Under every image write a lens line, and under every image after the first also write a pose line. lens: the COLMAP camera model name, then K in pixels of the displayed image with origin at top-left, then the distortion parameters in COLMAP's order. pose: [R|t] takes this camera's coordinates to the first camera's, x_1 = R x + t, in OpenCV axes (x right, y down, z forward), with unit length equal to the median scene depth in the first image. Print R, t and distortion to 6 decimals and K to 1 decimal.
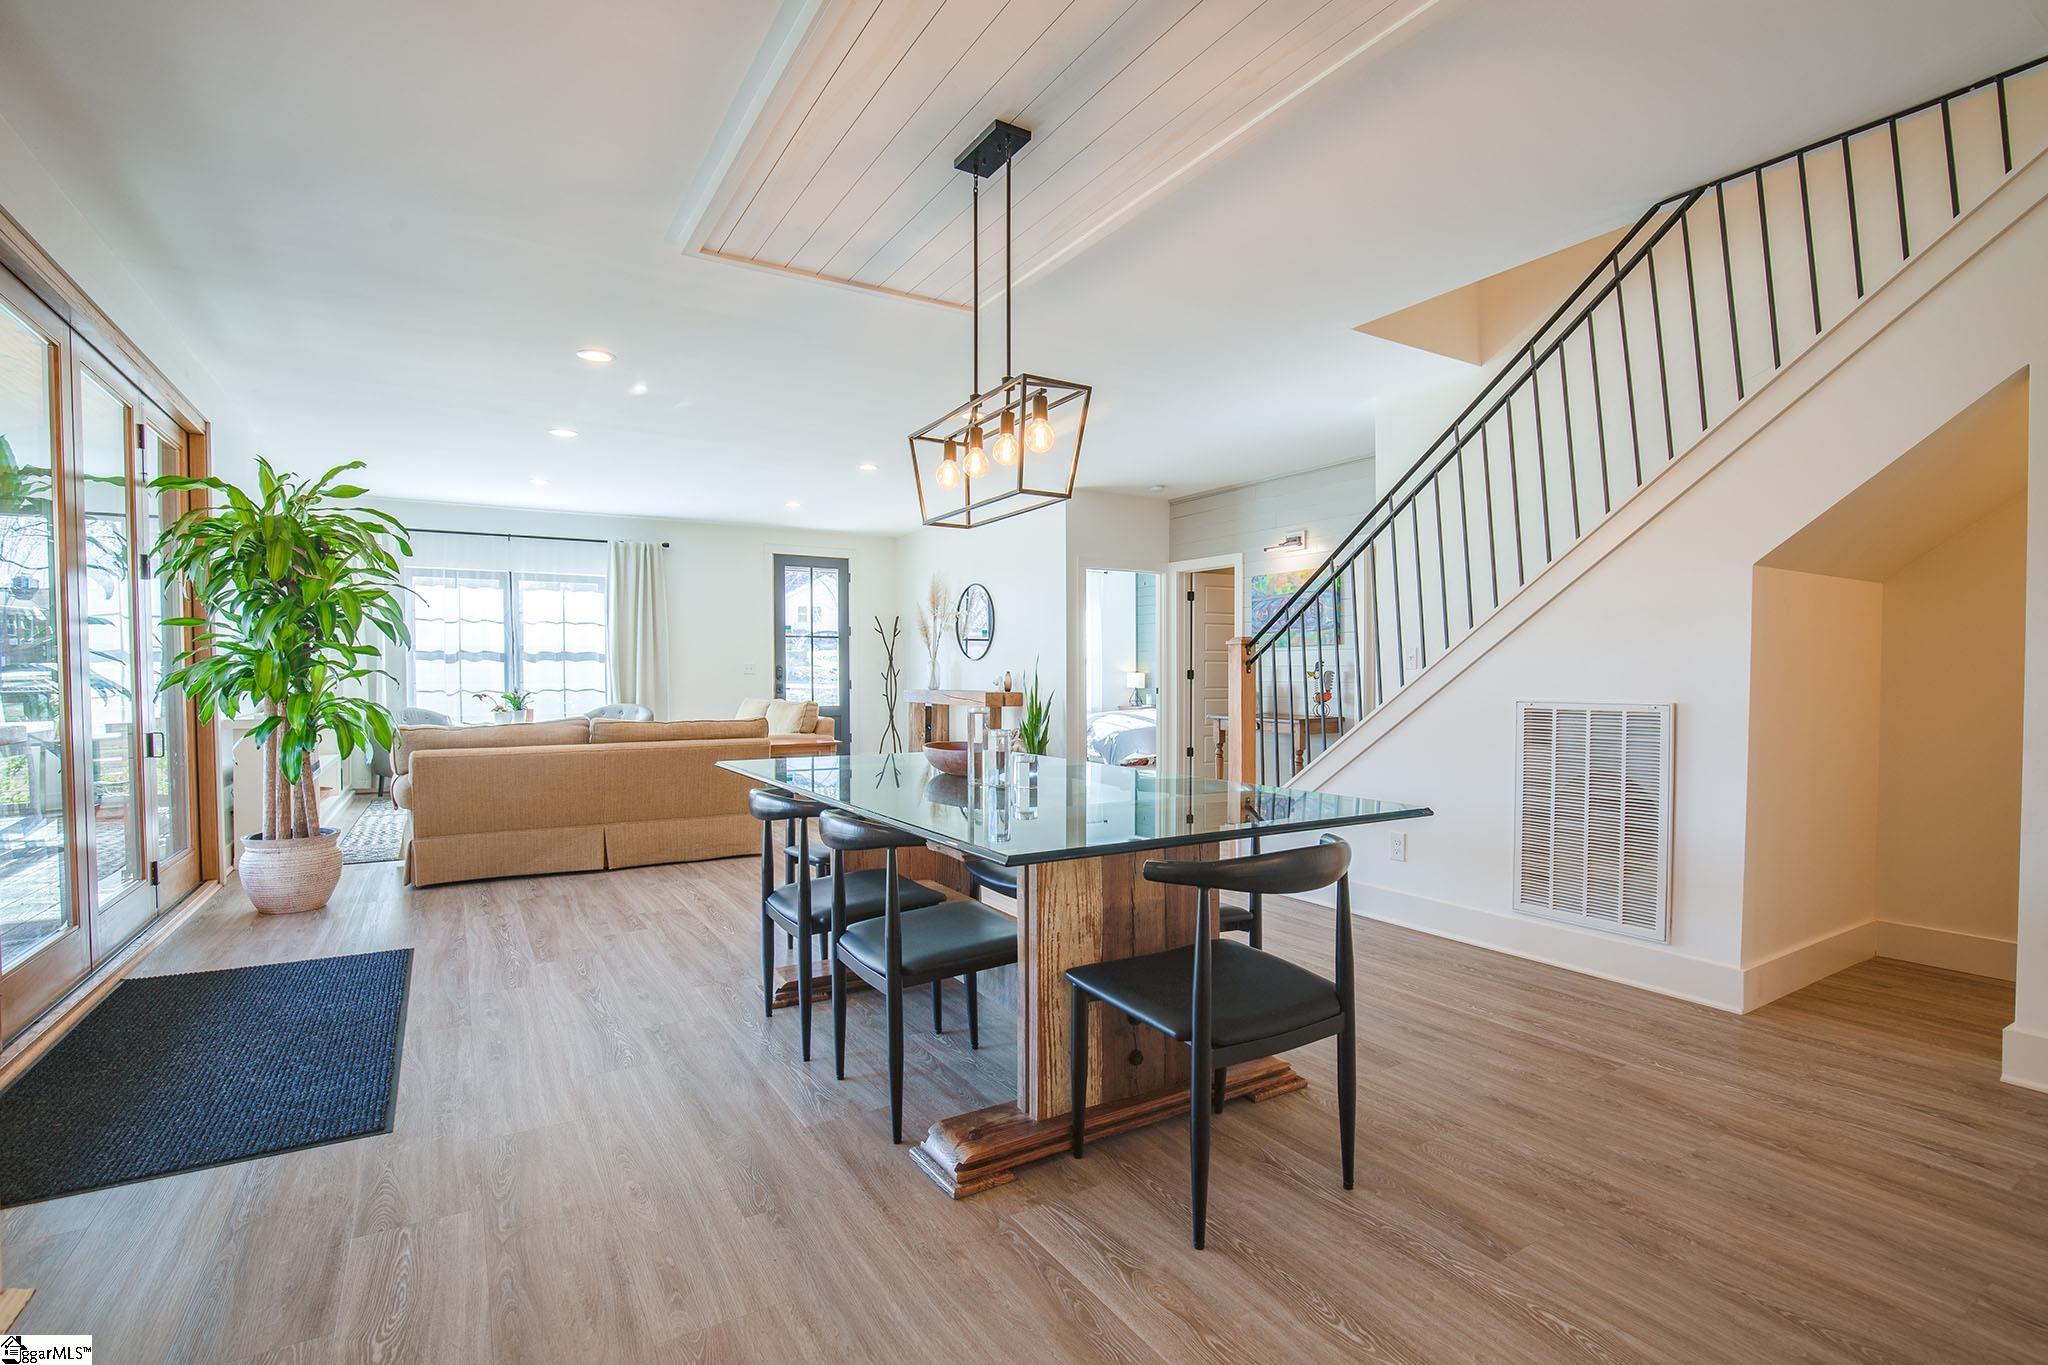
lens RADIAL K [[952.0, 0, 1029.3], [0, 952.0, 694.2], [0, 0, 1]] dist [-0.025433, 0.002243]
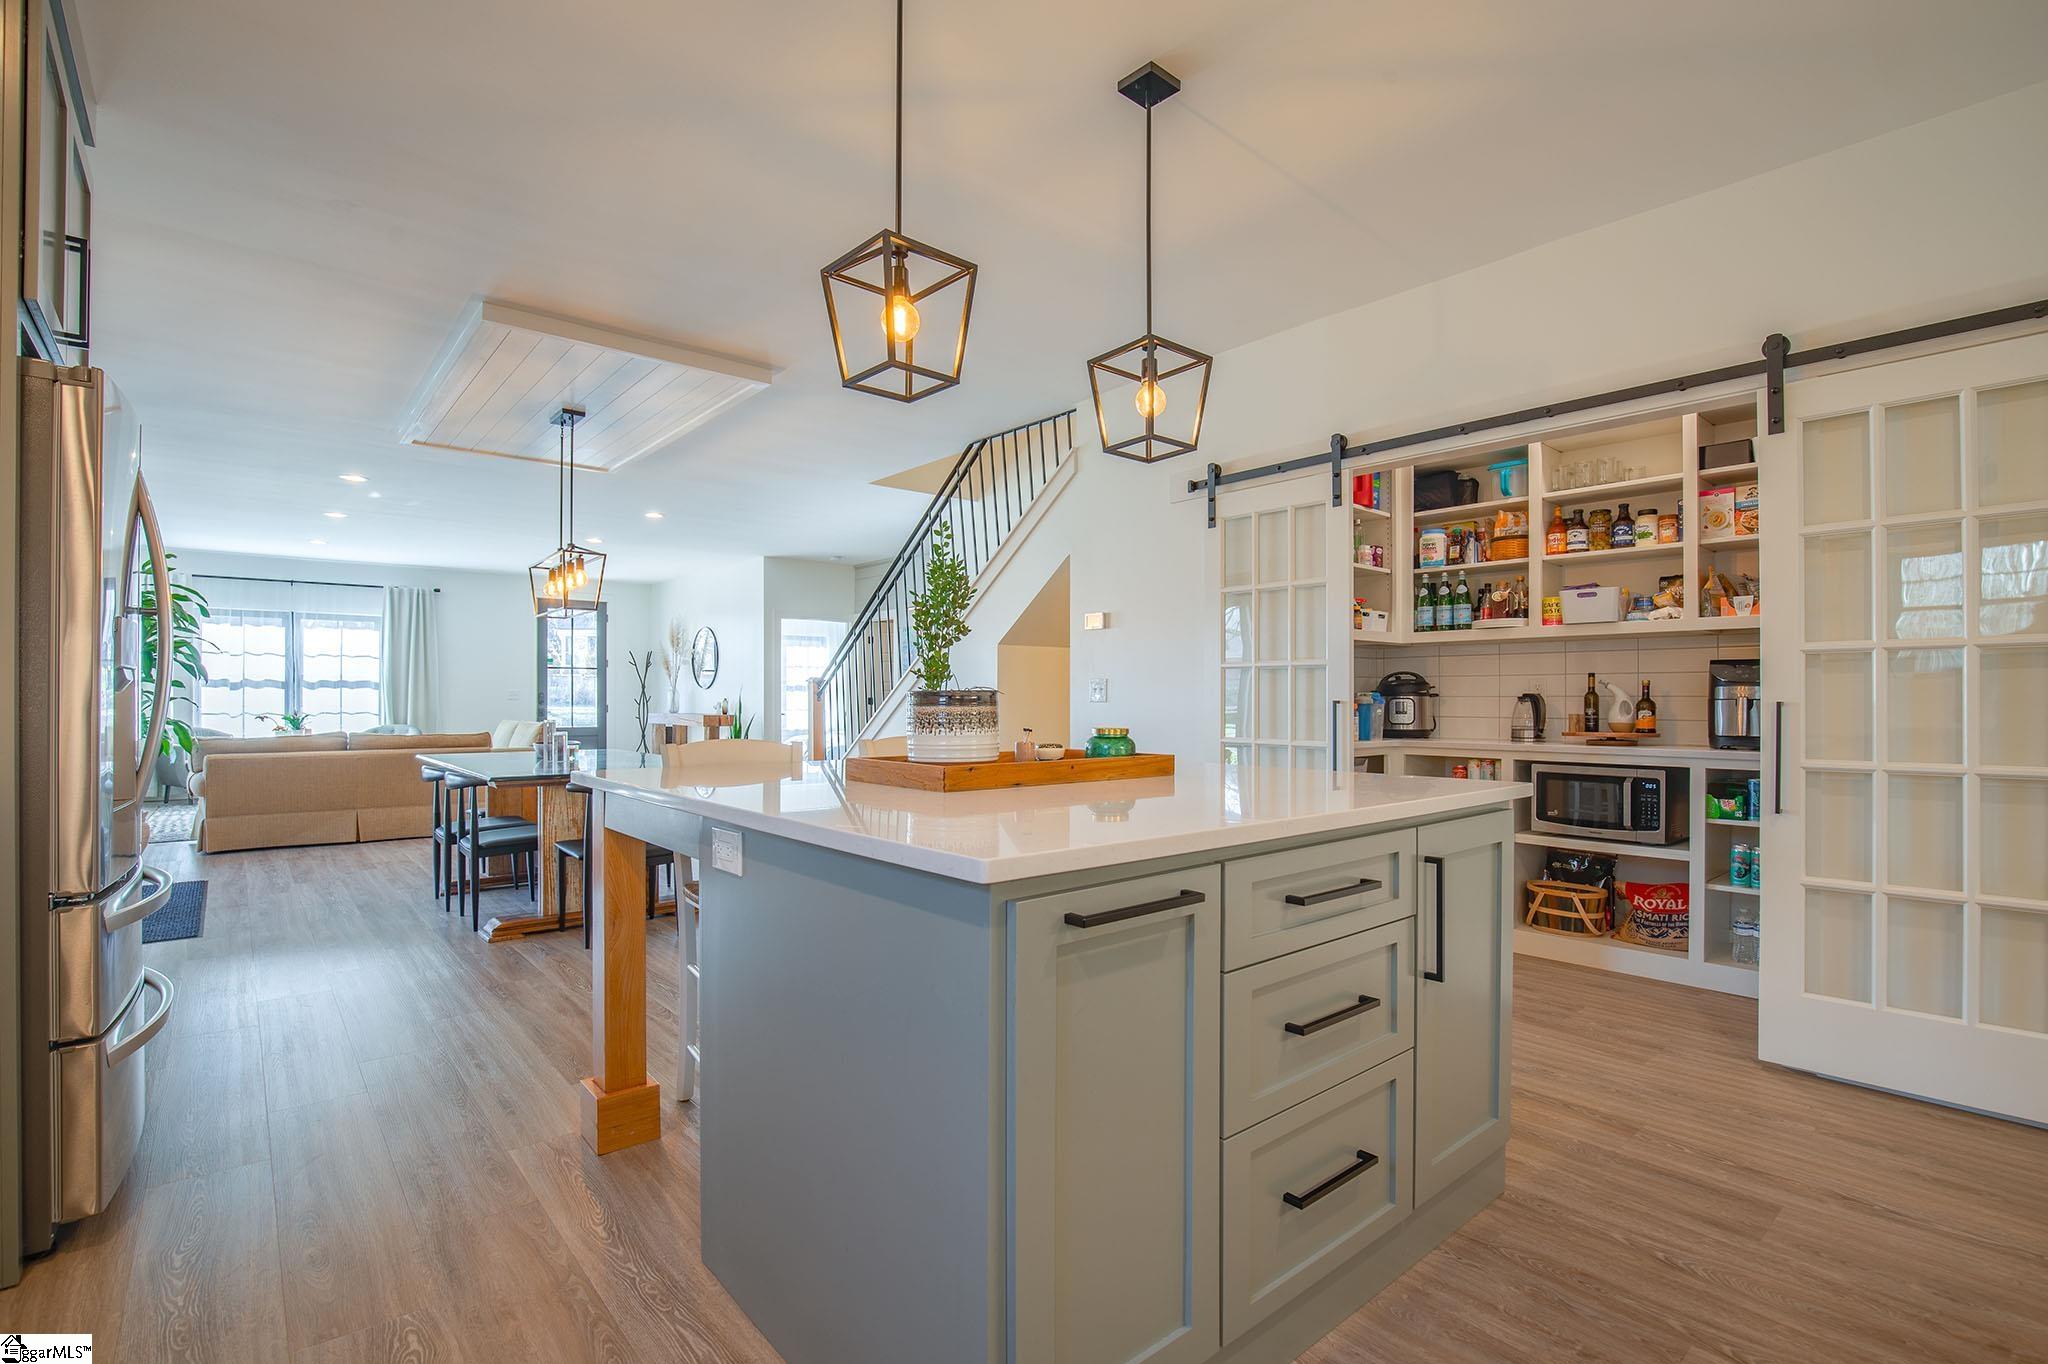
lens RADIAL K [[952.0, 0, 1026.9], [0, 952.0, 691.0], [0, 0, 1]] dist [-0.025433, 0.002243]
pose [[0.987921, 0.003497, 0.154916, 0.178780], [0.001042, 0.999573, -0.029207, 0.003839], [-0.154952, 0.029015, 0.987496, -0.300791]]
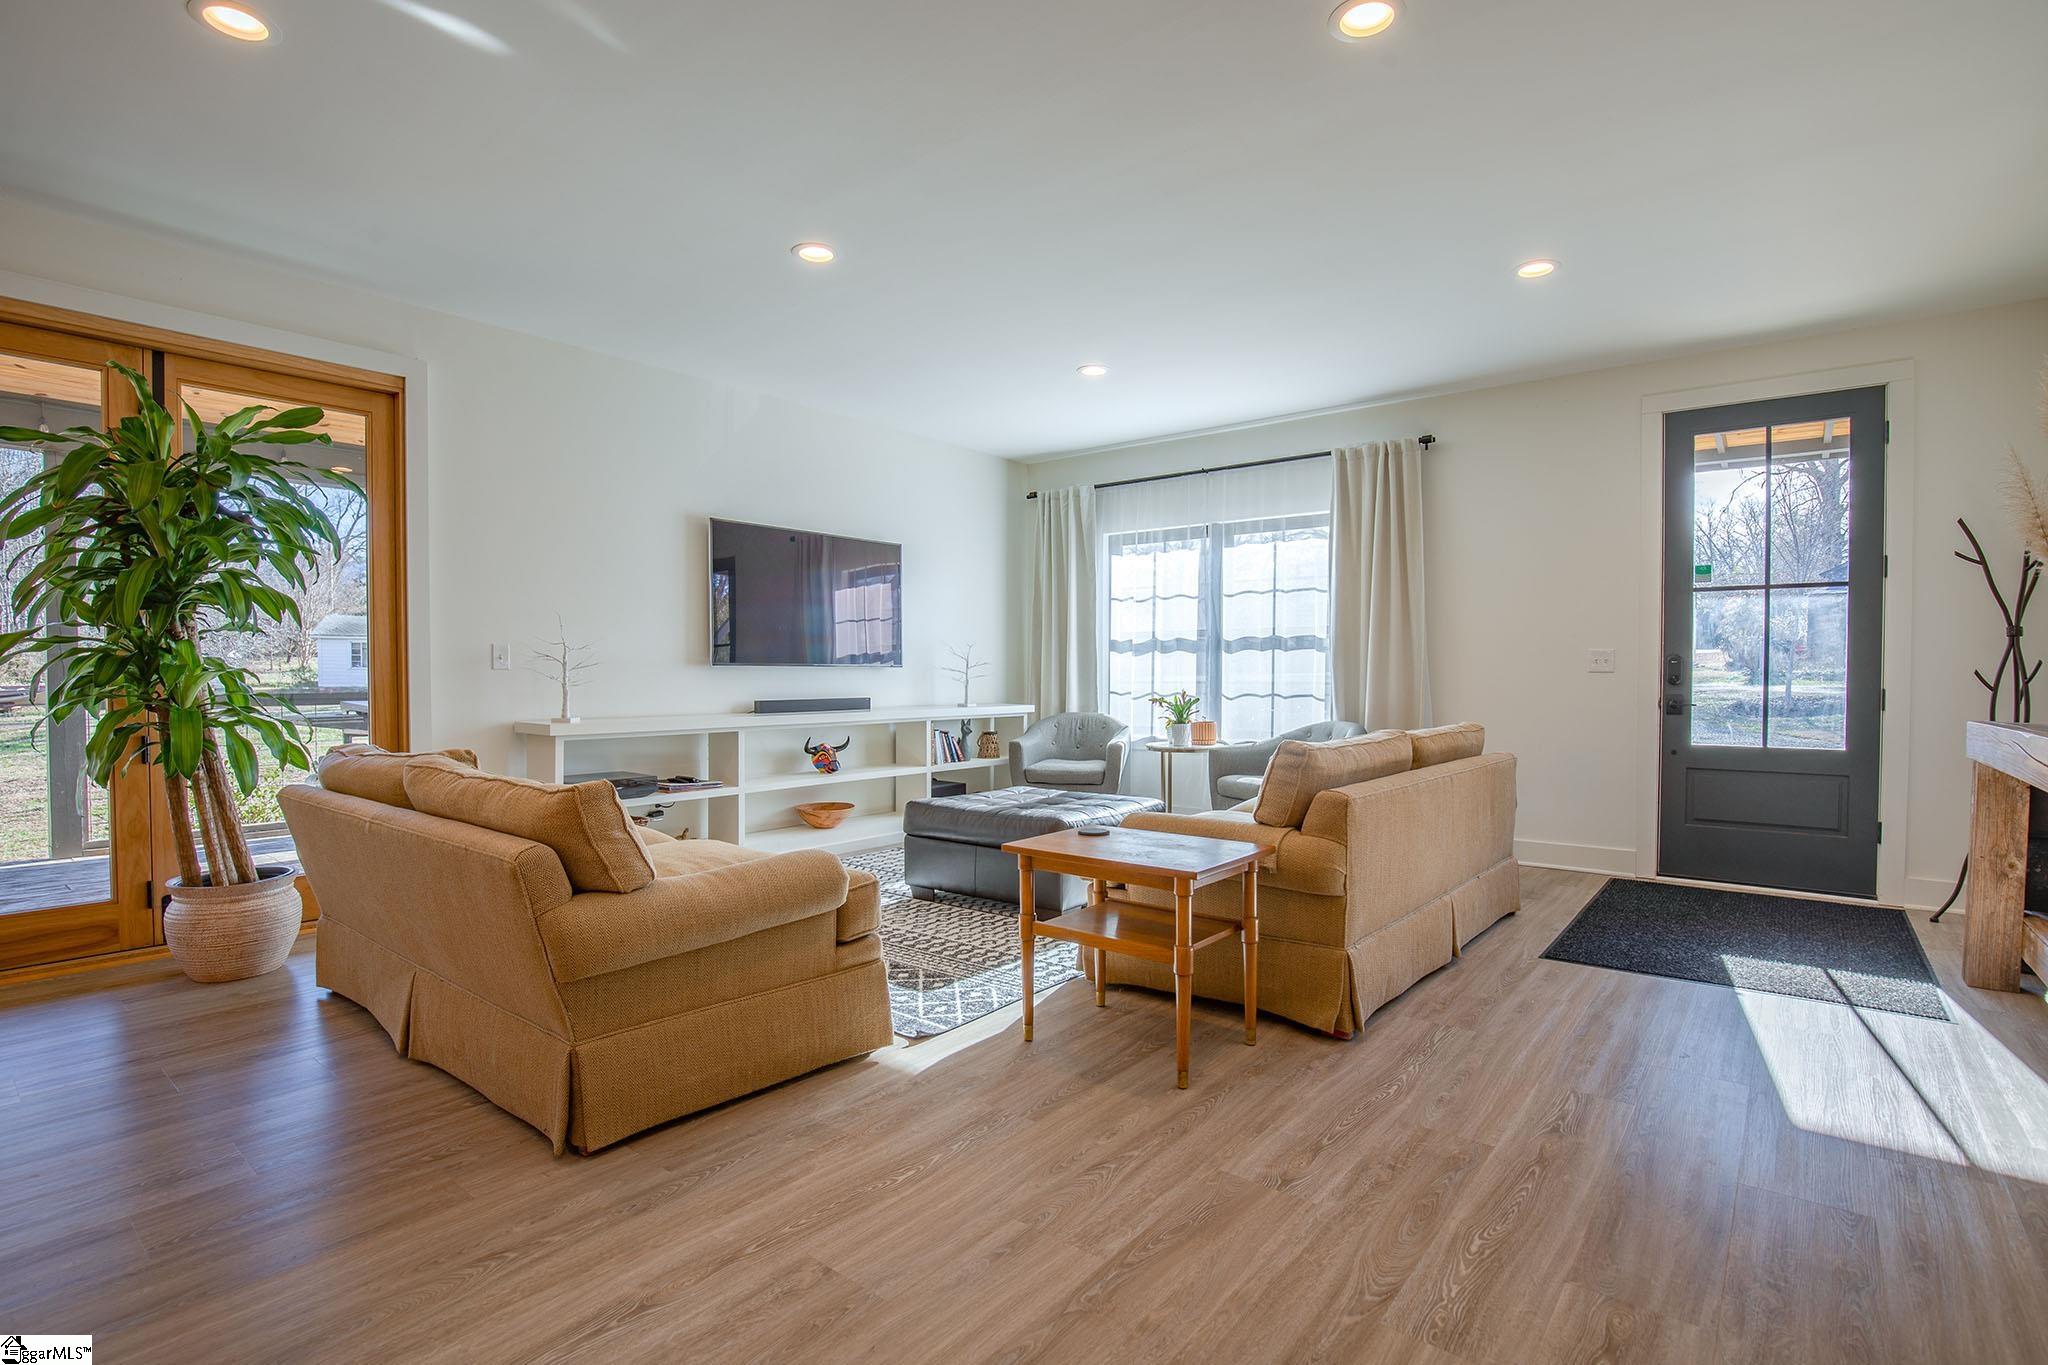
lens RADIAL K [[952.0, 0, 1028.5], [0, 952.0, 673.1], [0, 0, 1]] dist [-0.025433, 0.002243]
pose [[0.372123, 0.010983, -0.928118, 0.051219], [-0.012248, 0.999901, 0.006922, -0.023528], [0.928102, 0.008792, 0.372221, 0.642197]]
